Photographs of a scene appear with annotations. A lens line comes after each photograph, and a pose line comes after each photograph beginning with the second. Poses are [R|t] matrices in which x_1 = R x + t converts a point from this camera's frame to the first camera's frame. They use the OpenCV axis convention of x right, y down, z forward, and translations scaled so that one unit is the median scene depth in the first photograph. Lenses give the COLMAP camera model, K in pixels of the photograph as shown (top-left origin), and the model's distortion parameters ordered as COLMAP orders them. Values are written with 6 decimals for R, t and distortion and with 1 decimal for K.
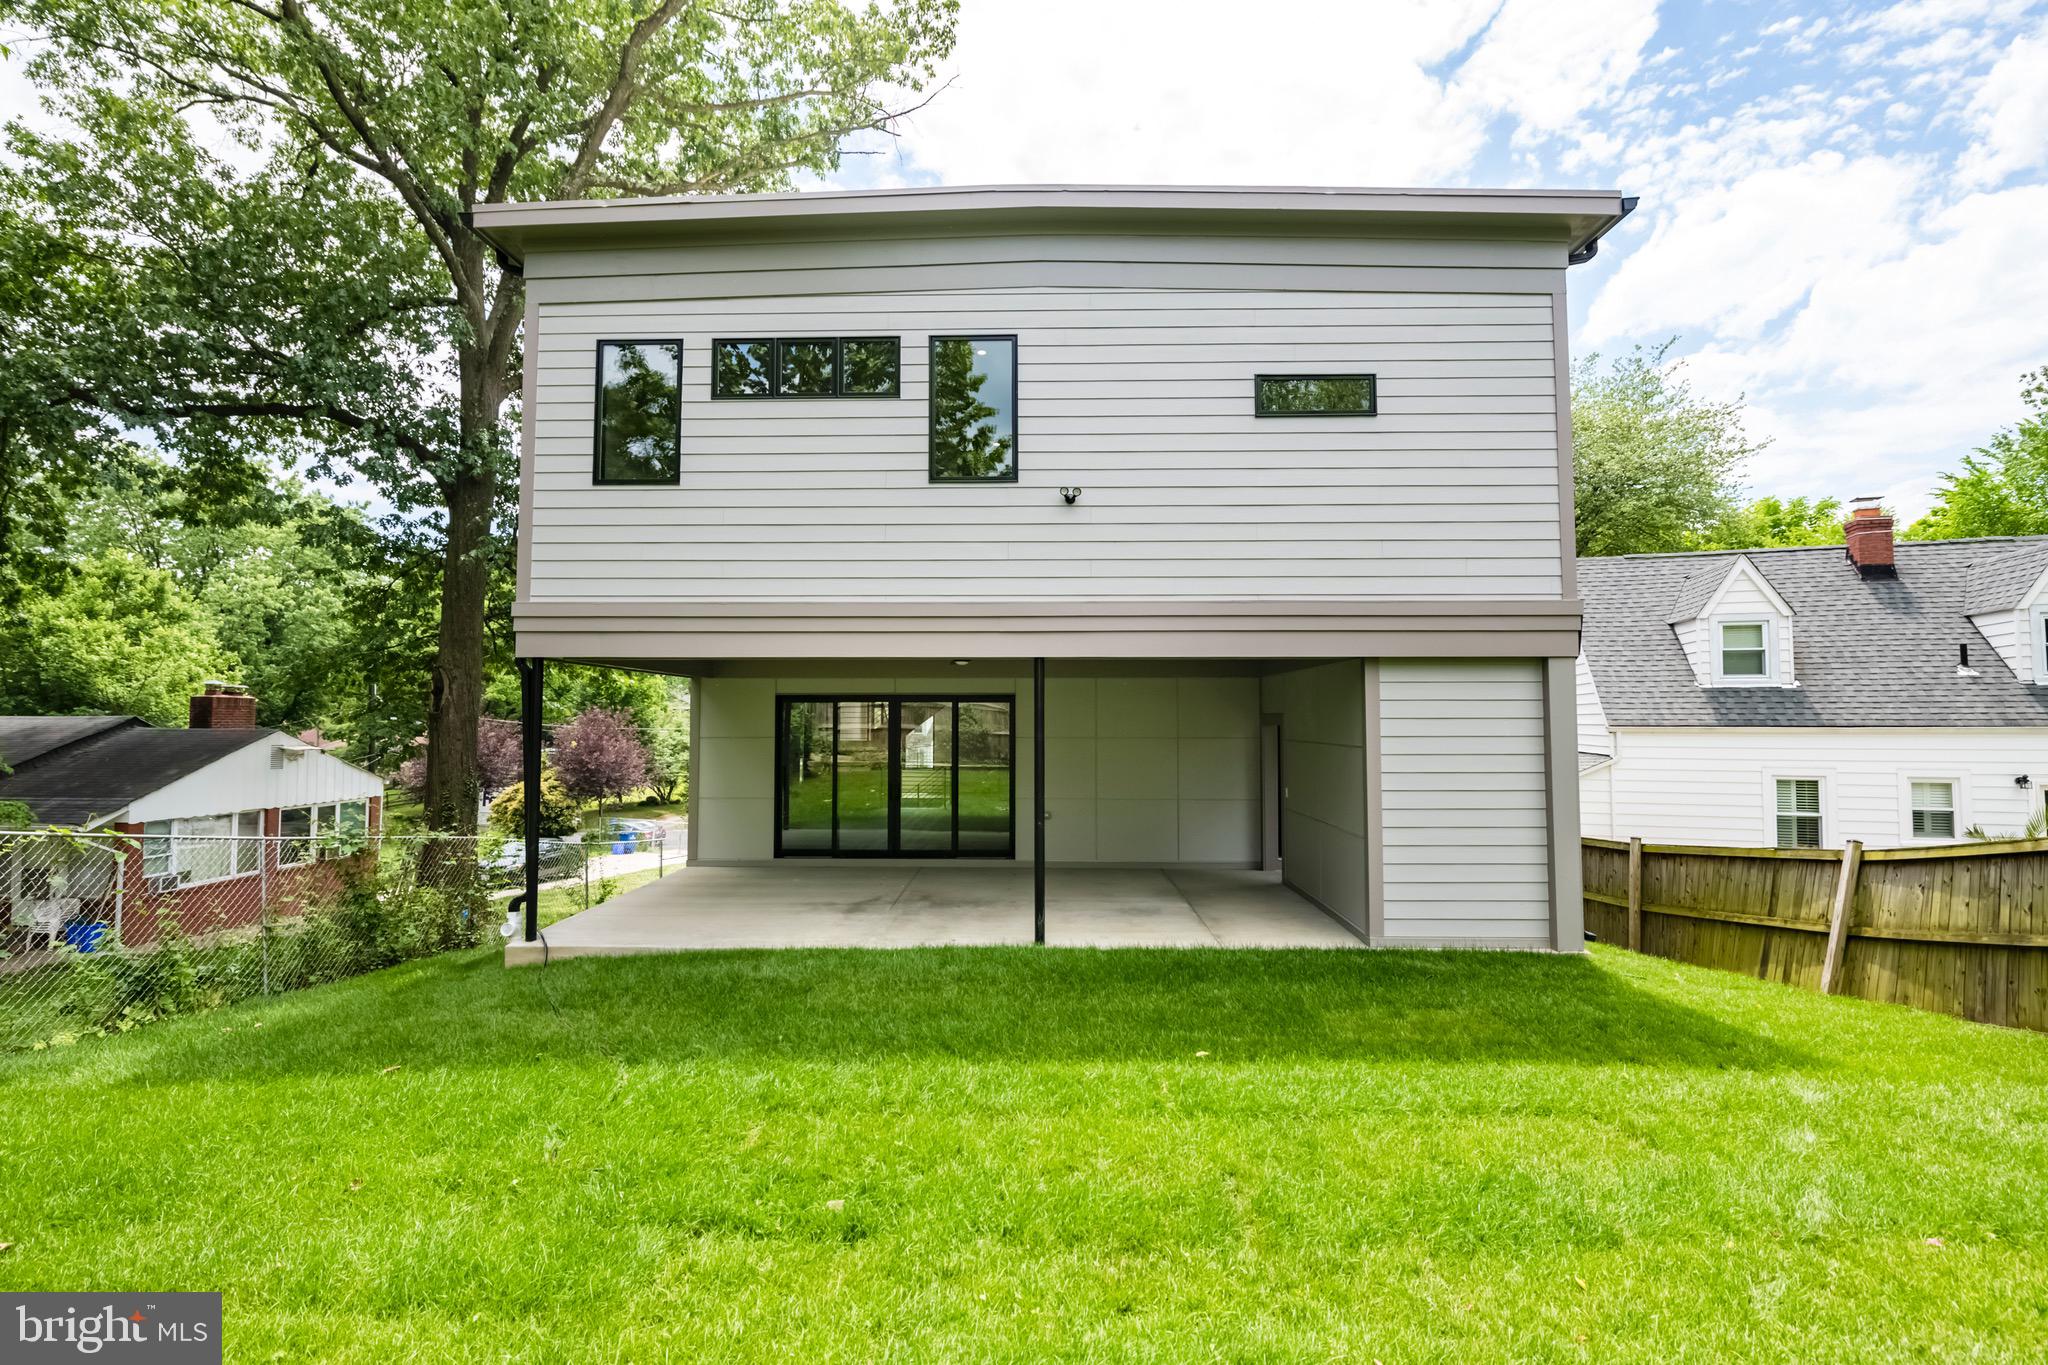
lens RADIAL K [[851.9, 0, 1027.0], [0, 851.9, 682.5], [0, 0, 1]] dist [-0.011002, 0.000043]
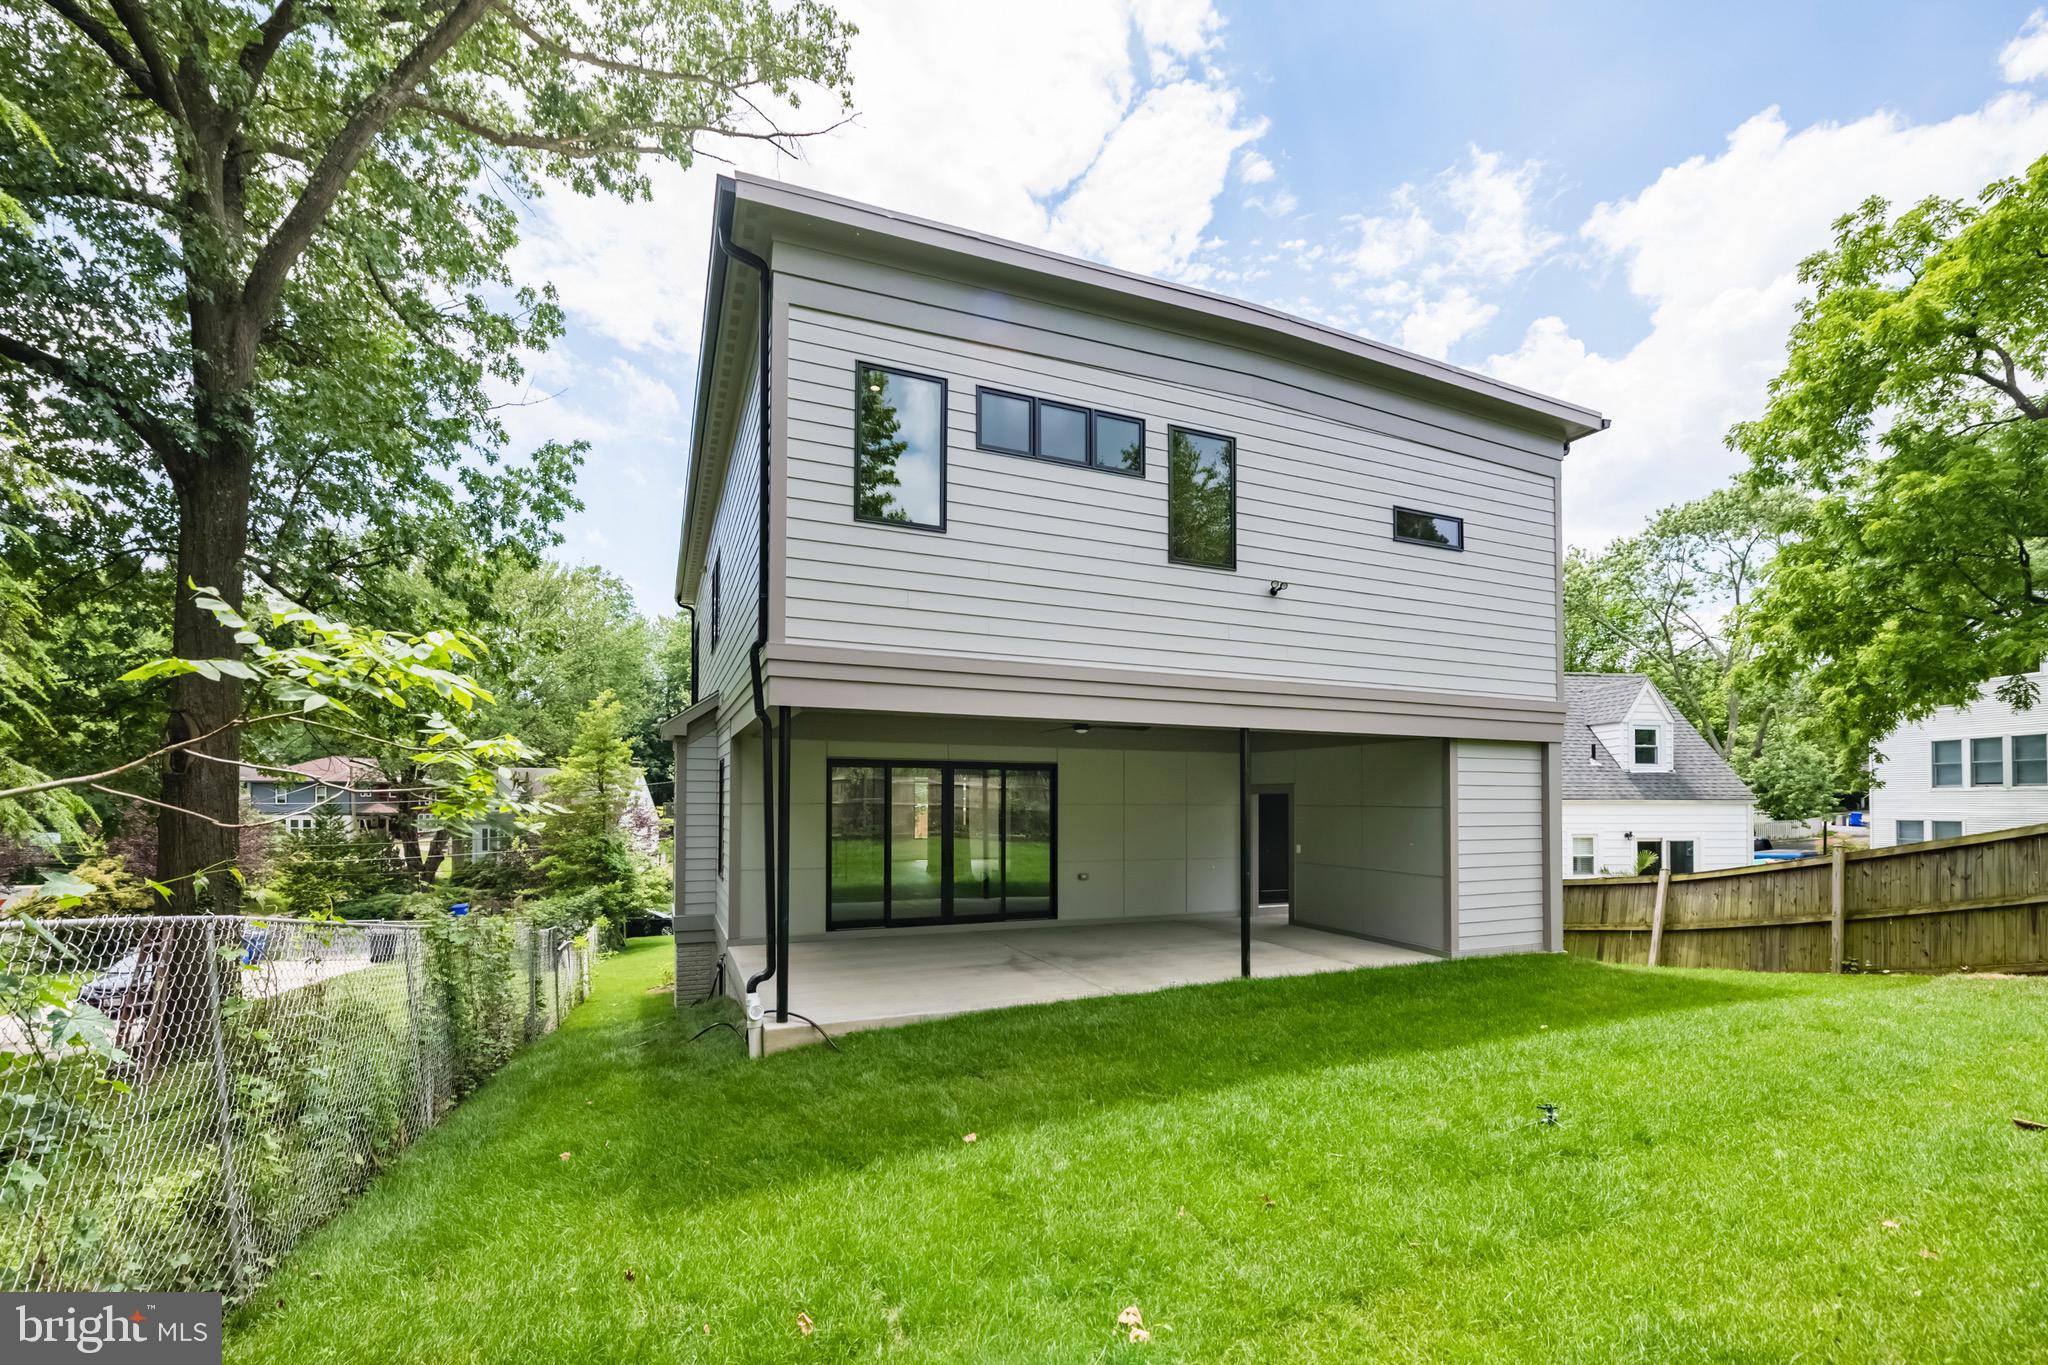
lens RADIAL K [[851.9, 0, 1023.4], [0, 851.9, 793.9], [0, 0, 1]] dist [-0.011002, 0.000043]
pose [[0.913119, 0.007098, 0.407630, -0.721002], [-0.021892, 0.999260, 0.031640, 0.028921], [-0.407104, -0.037815, 0.912599, 0.078561]]
